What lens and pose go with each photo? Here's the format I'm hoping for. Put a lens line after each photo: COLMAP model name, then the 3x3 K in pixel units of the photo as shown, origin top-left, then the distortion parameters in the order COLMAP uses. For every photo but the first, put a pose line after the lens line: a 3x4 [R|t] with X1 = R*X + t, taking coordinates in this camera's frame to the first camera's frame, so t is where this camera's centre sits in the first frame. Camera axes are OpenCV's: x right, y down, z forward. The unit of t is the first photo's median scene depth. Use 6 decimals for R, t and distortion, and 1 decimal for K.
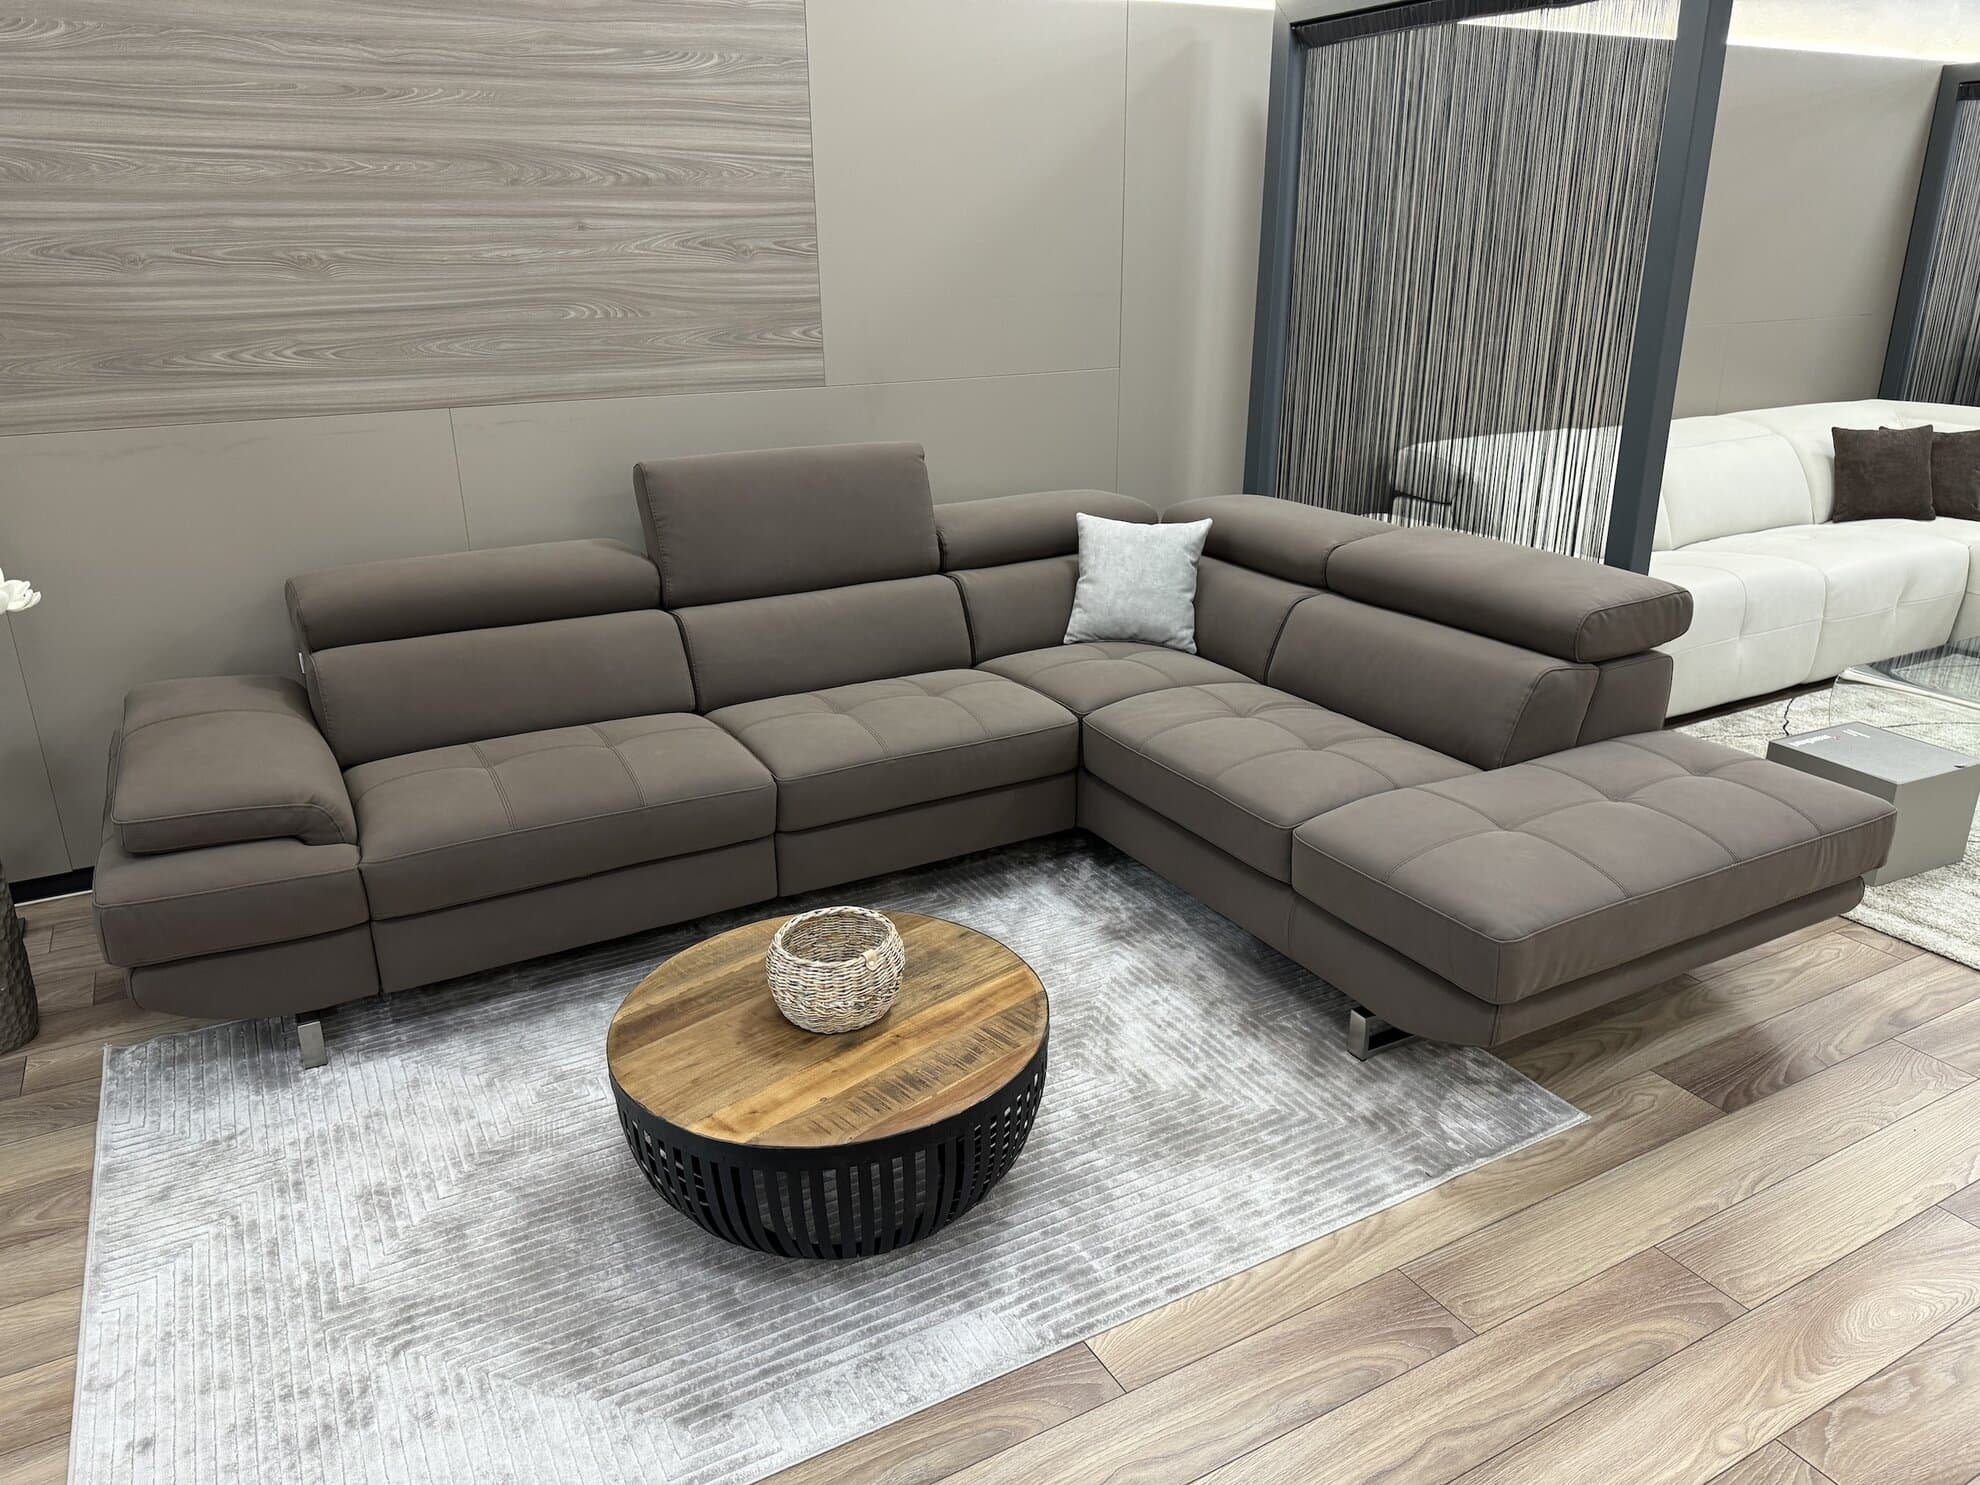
lens RADIAL K [[1407.3, 0, 985.4], [0, 1407.3, 744.2], [0, 0, 1]] dist [-0.002396, 0.001439]
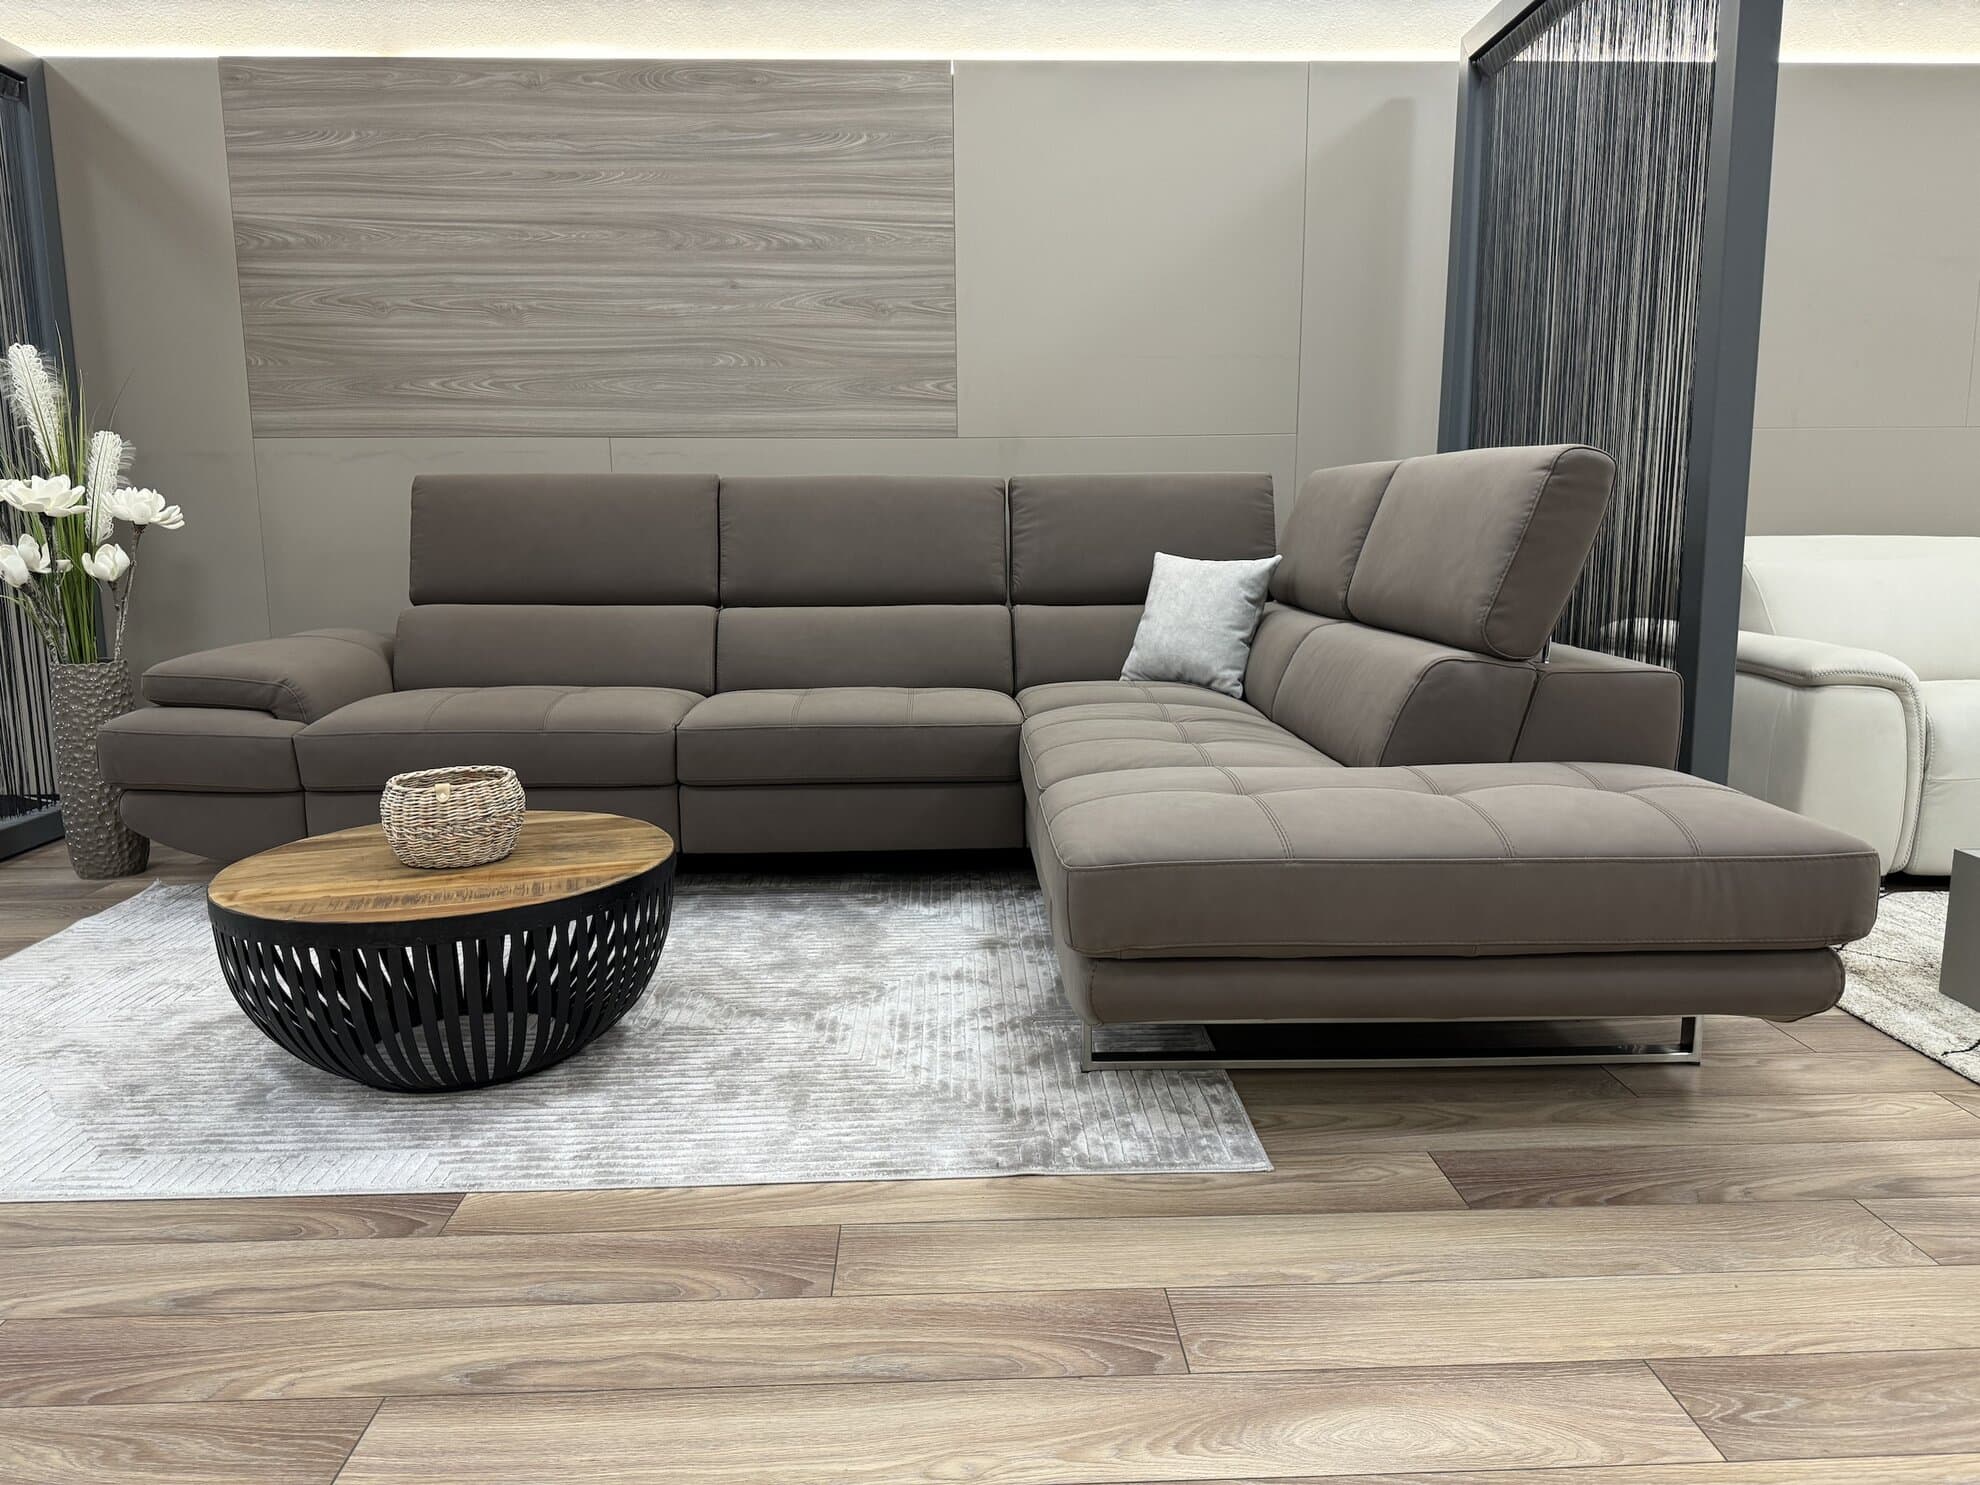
lens RADIAL K [[1400.5, 0, 990.1], [0, 1400.5, 734.1], [0, 0, 1]] dist [0.039474, -0.051522]
pose [[0.890070, 0.074852, -0.449635, 0.489032], [-0.157975, 0.975945, -0.150249, 0.139616], [0.427573, 0.204763, 0.880485, 0.179971]]
